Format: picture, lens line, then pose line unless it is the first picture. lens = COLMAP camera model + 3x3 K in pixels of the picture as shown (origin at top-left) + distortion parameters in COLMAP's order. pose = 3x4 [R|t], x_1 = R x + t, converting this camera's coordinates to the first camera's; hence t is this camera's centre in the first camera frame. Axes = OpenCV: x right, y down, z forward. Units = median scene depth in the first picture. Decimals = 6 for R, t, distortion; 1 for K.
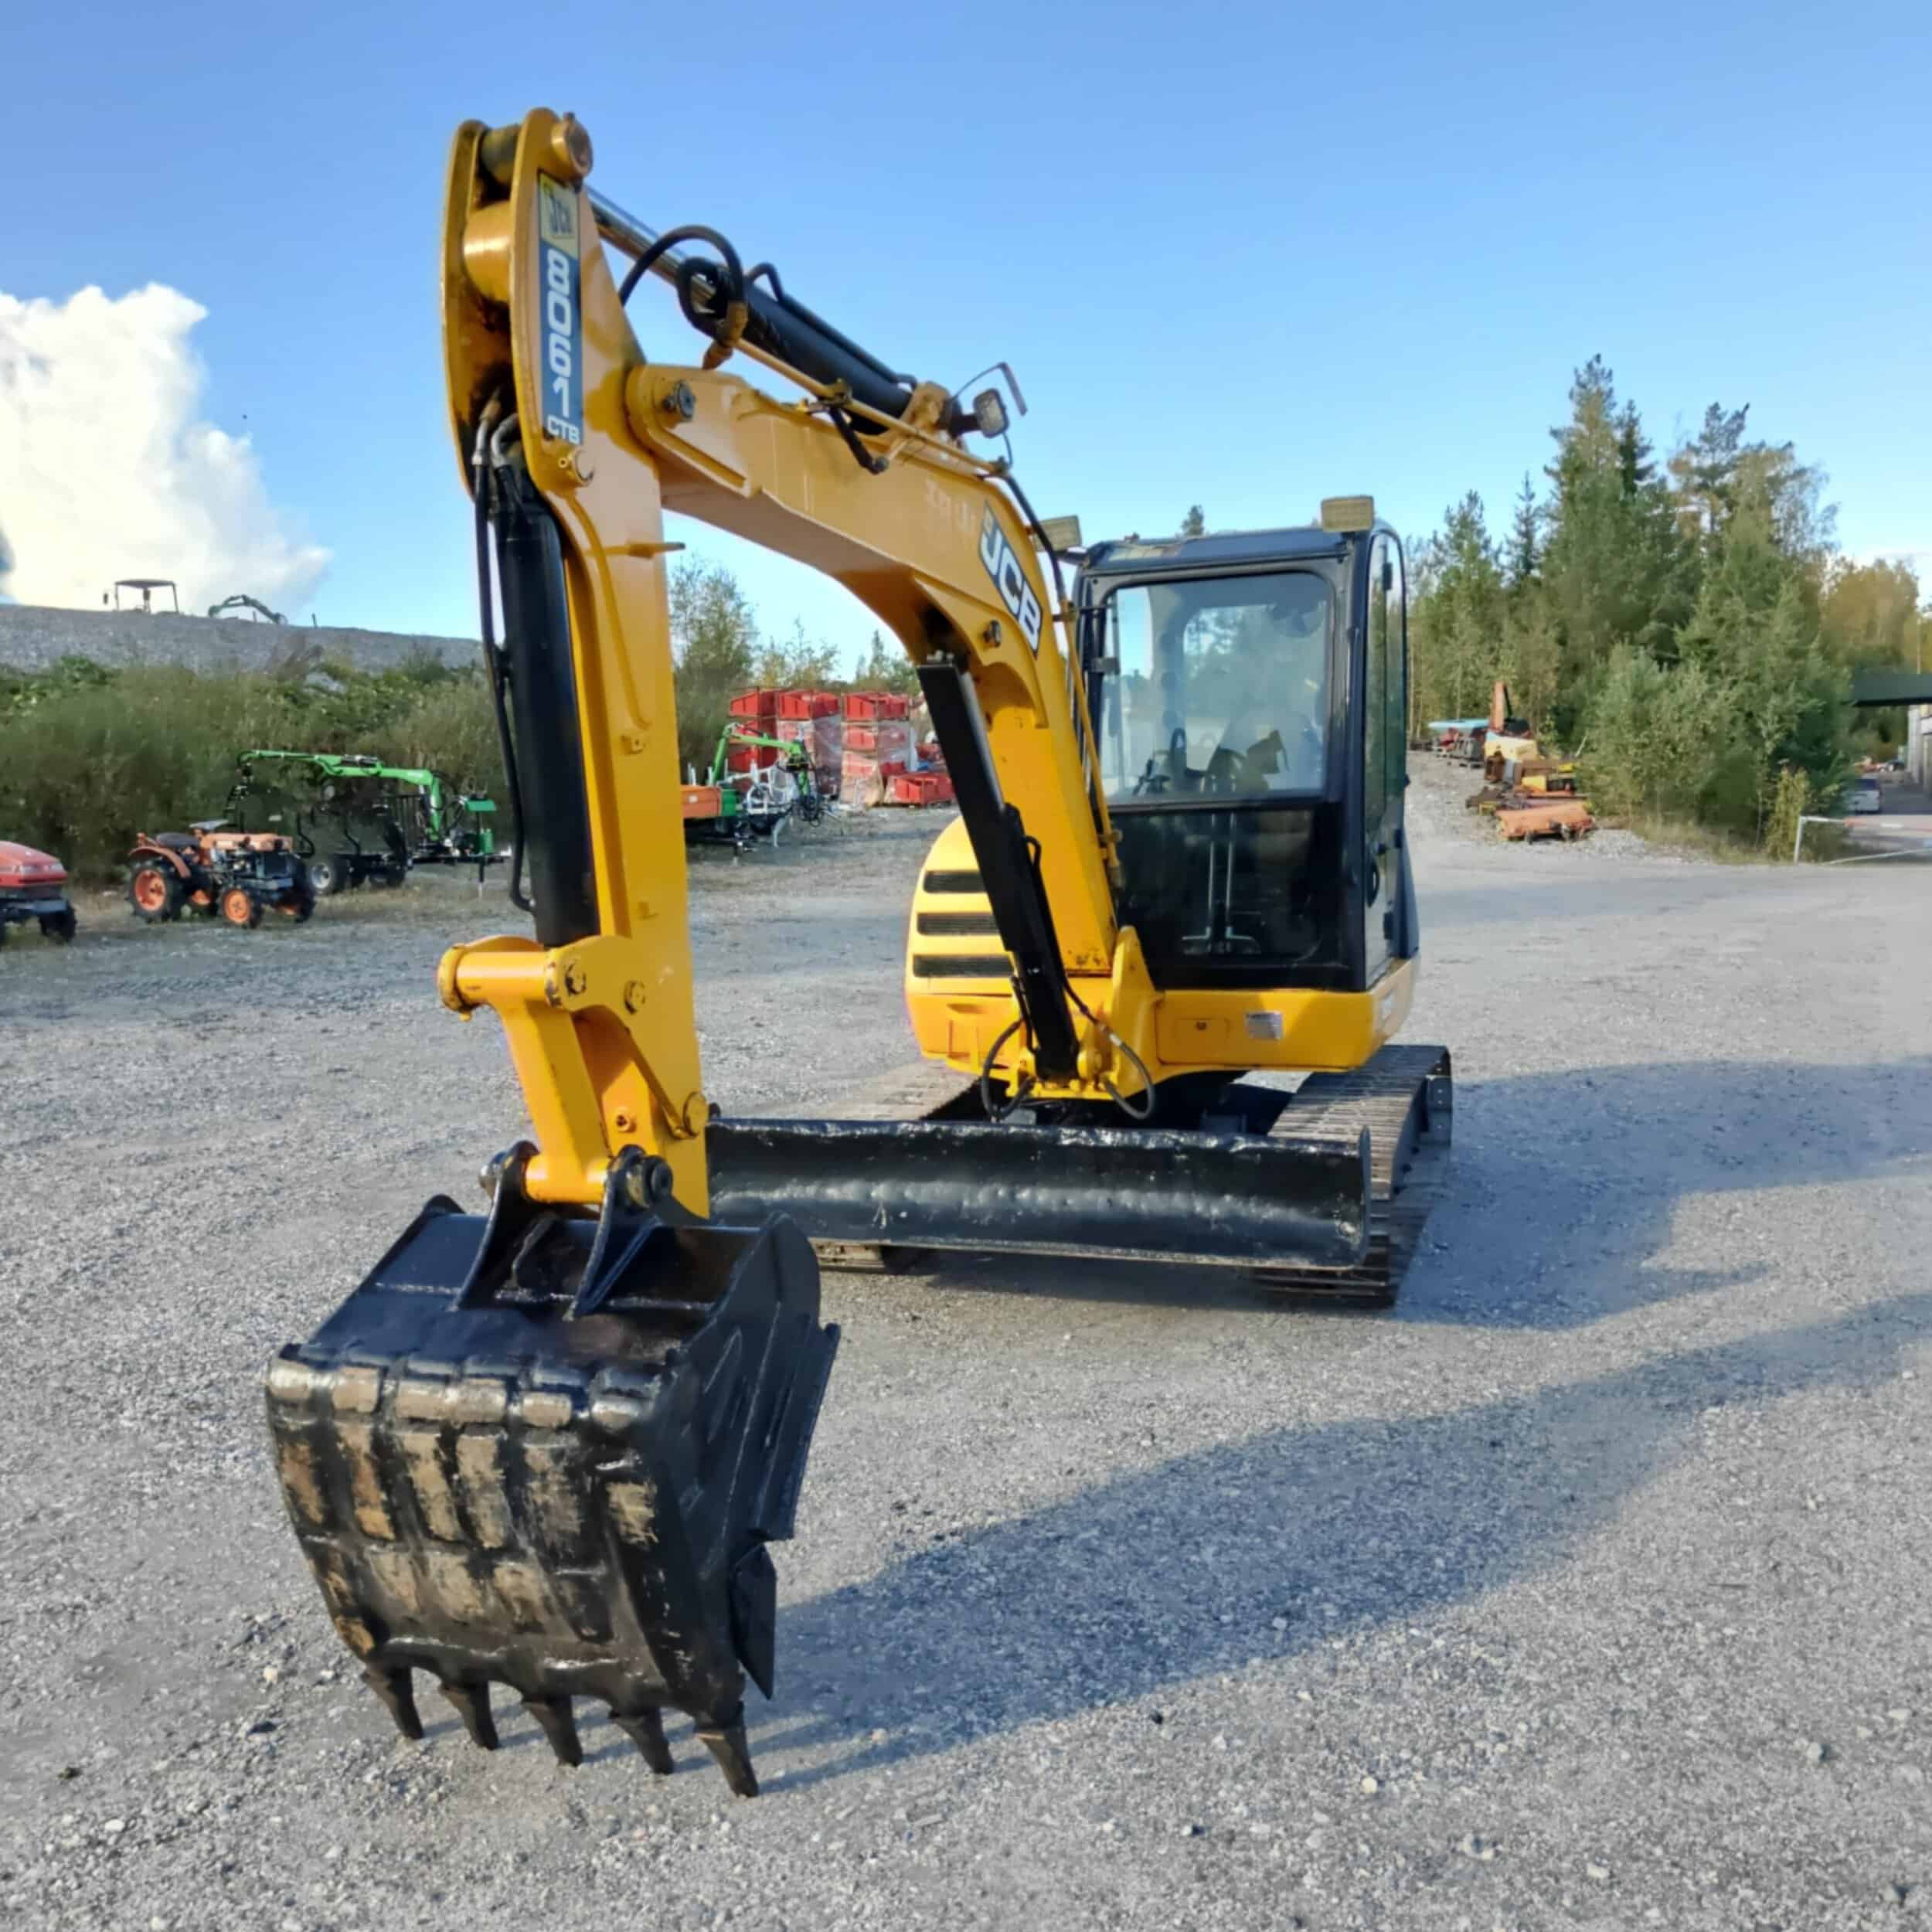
lens RADIAL K [[1837.9, 0, 965.5], [0, 1837.9, 981.0], [0, 0, 1]] dist [0.000081, 0.011067]
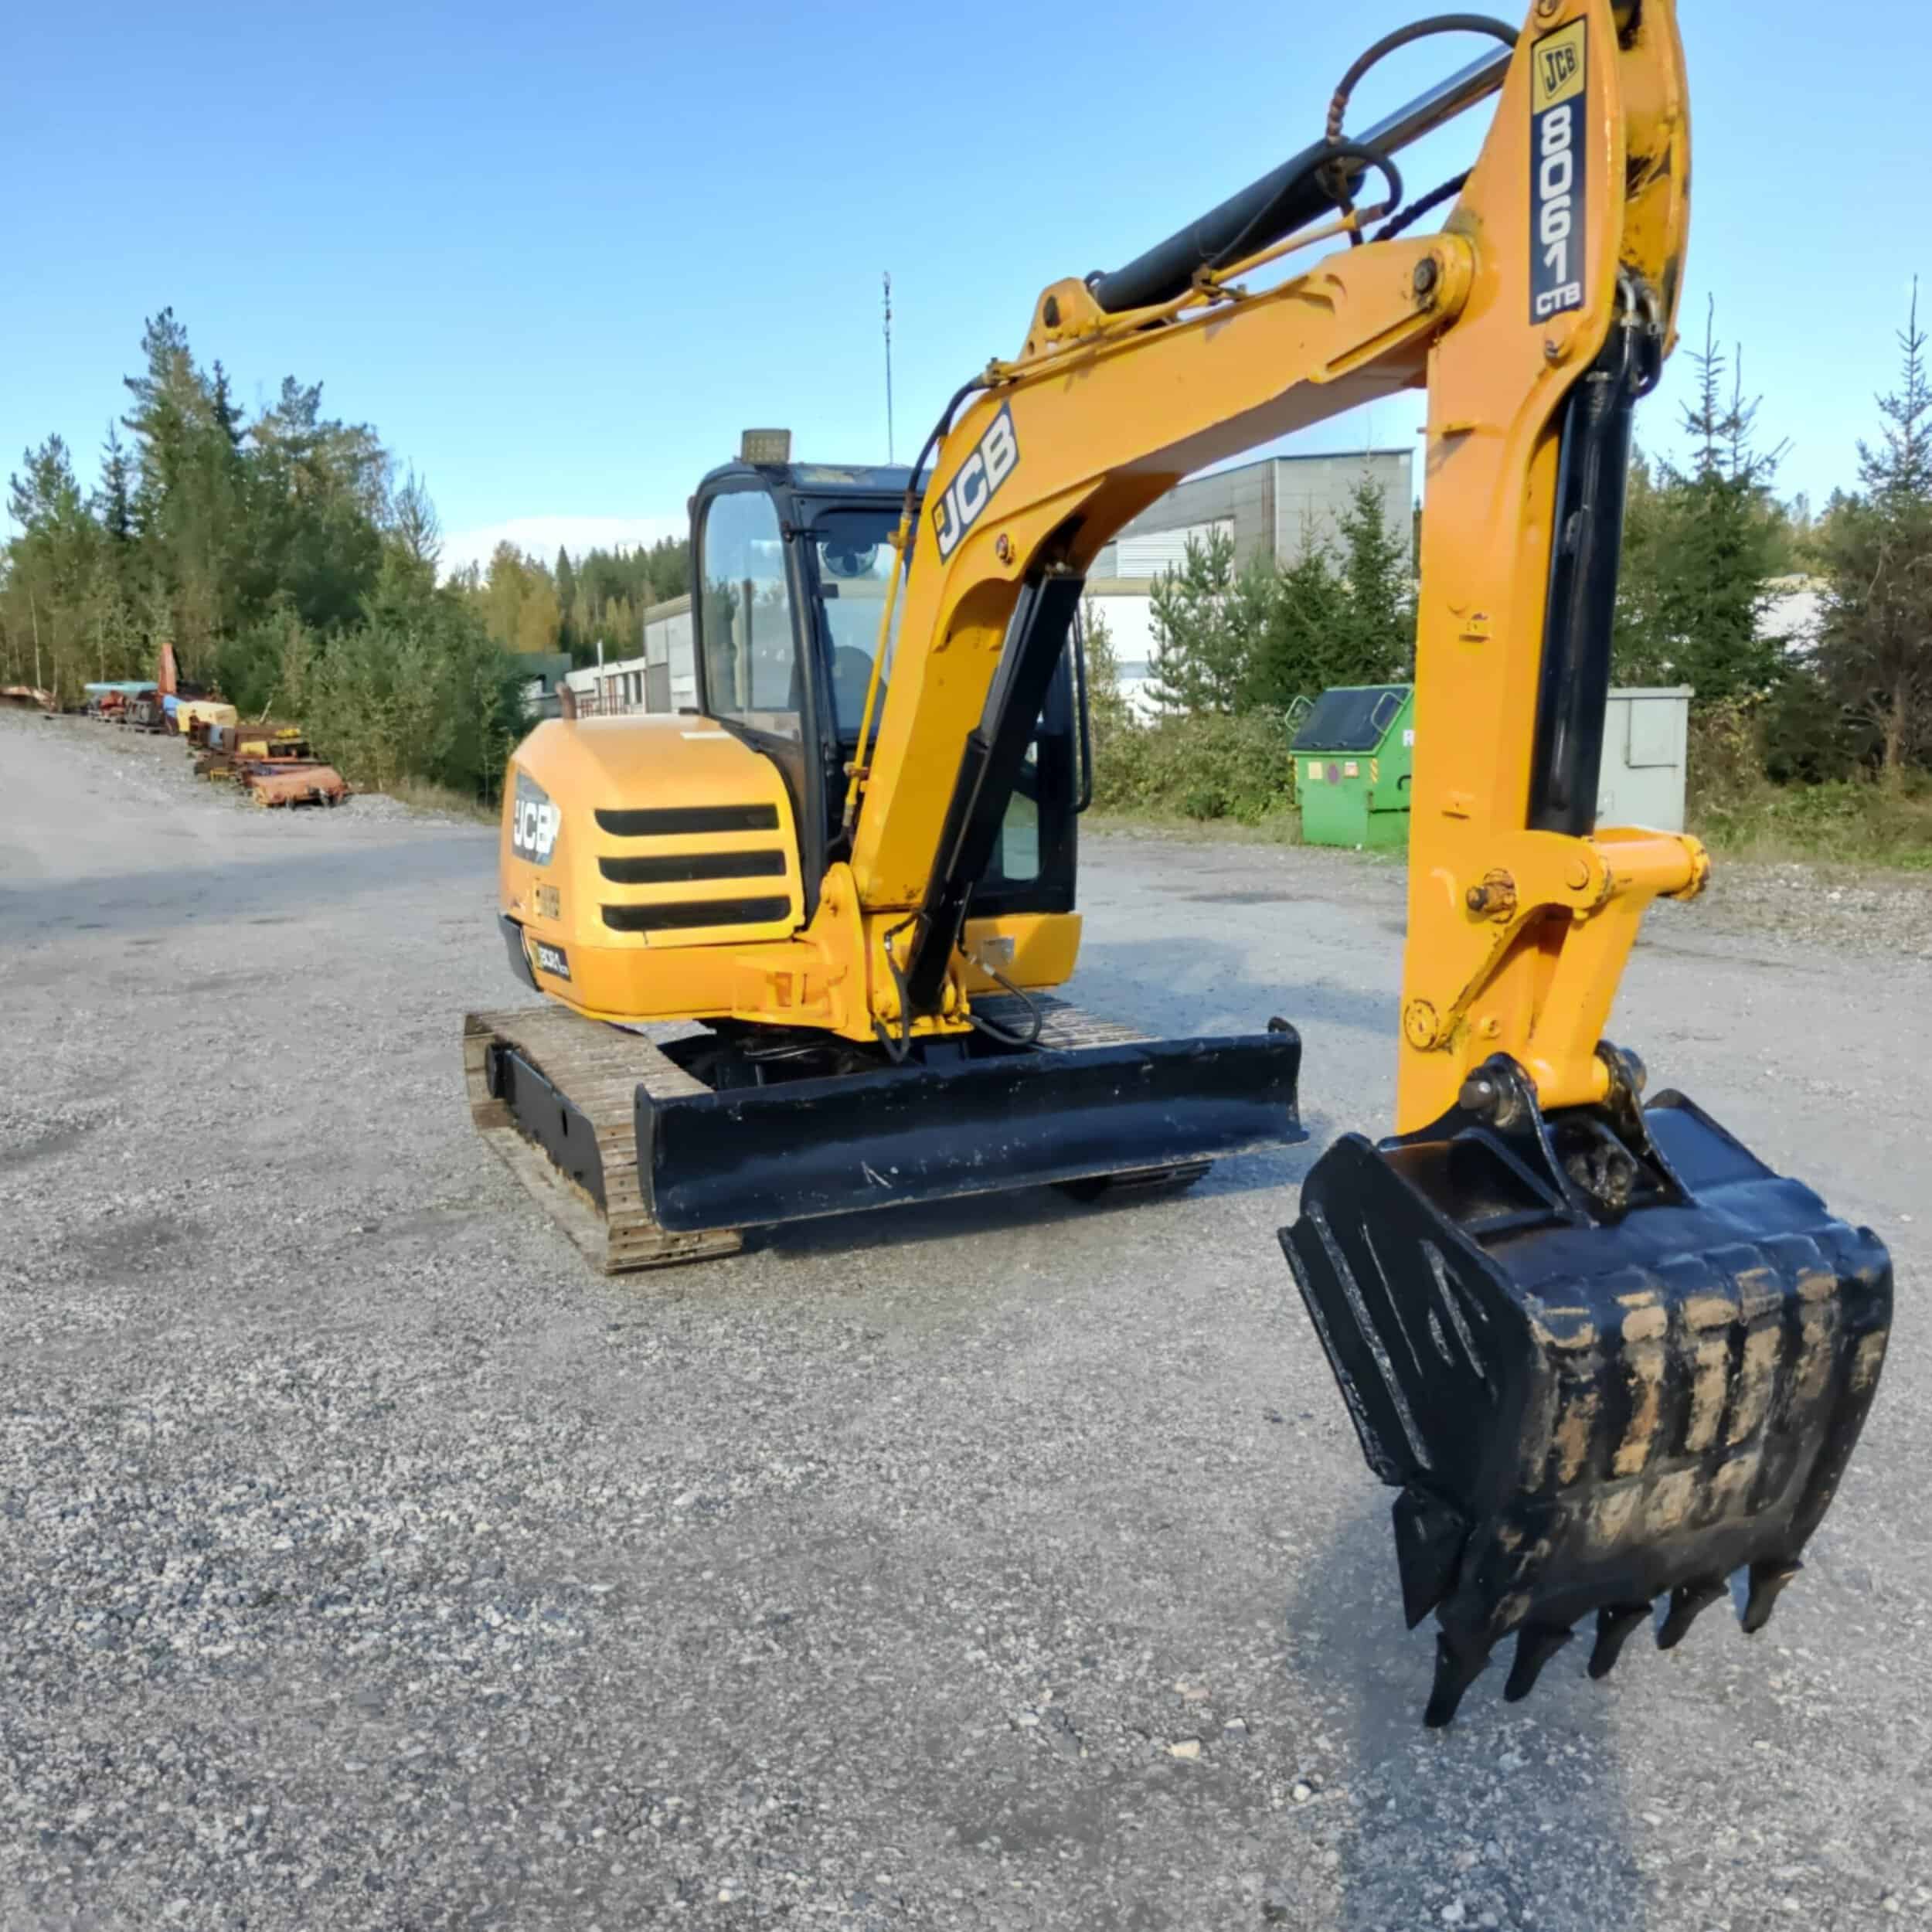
lens RADIAL K [[1838.8, 0, 966.0], [0, 1838.8, 966.0], [0, 0, 1]] dist [0.003574, -0.003151]
pose [[0.710520, -0.079798, 0.699138, -0.184761], [0.075768, 0.996449, 0.036730, -0.002086], [-0.699586, 0.026874, 0.714042, 0.087551]]
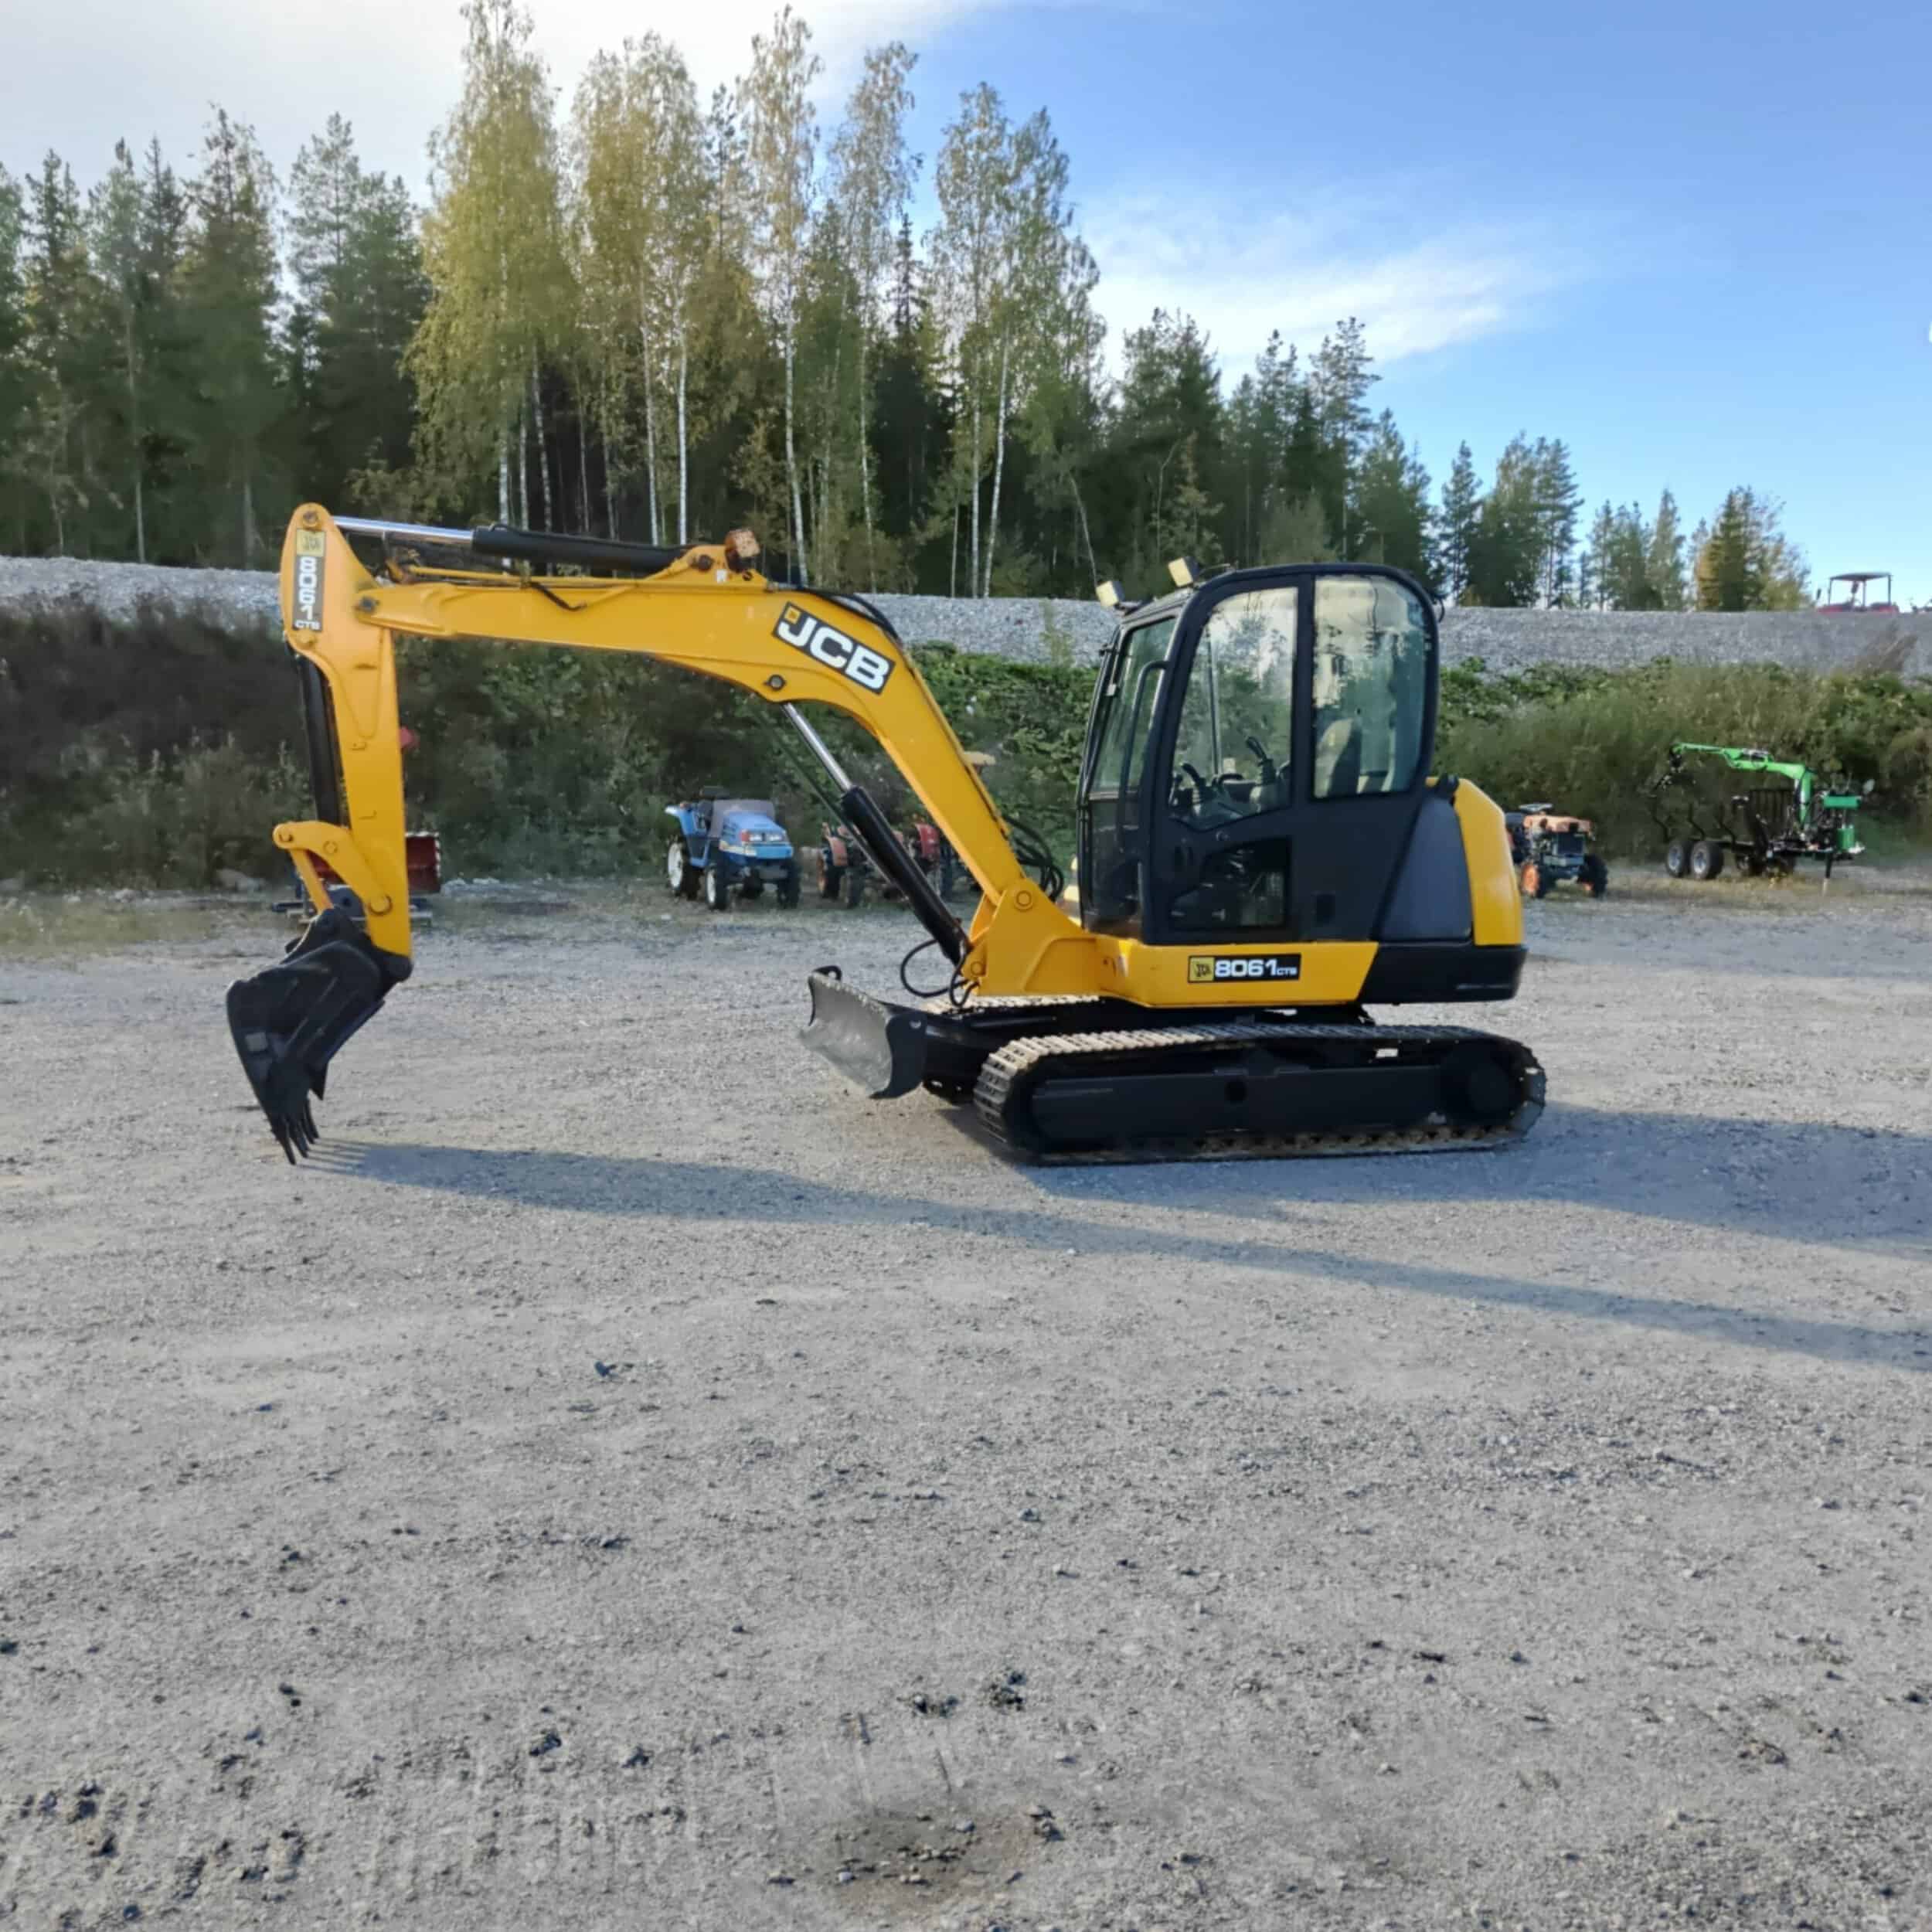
lens RADIAL K [[1850.3, 0, 963.9], [0, 1850.3, 1001.4], [0, 0, 1]] dist [0.052051, -0.186167]
pose [[0.536732, 0.123458, -0.834672, 0.396662], [-0.110797, 0.990984, 0.075331, -0.011789], [0.836447, 0.052047, 0.545571, 0.059302]]
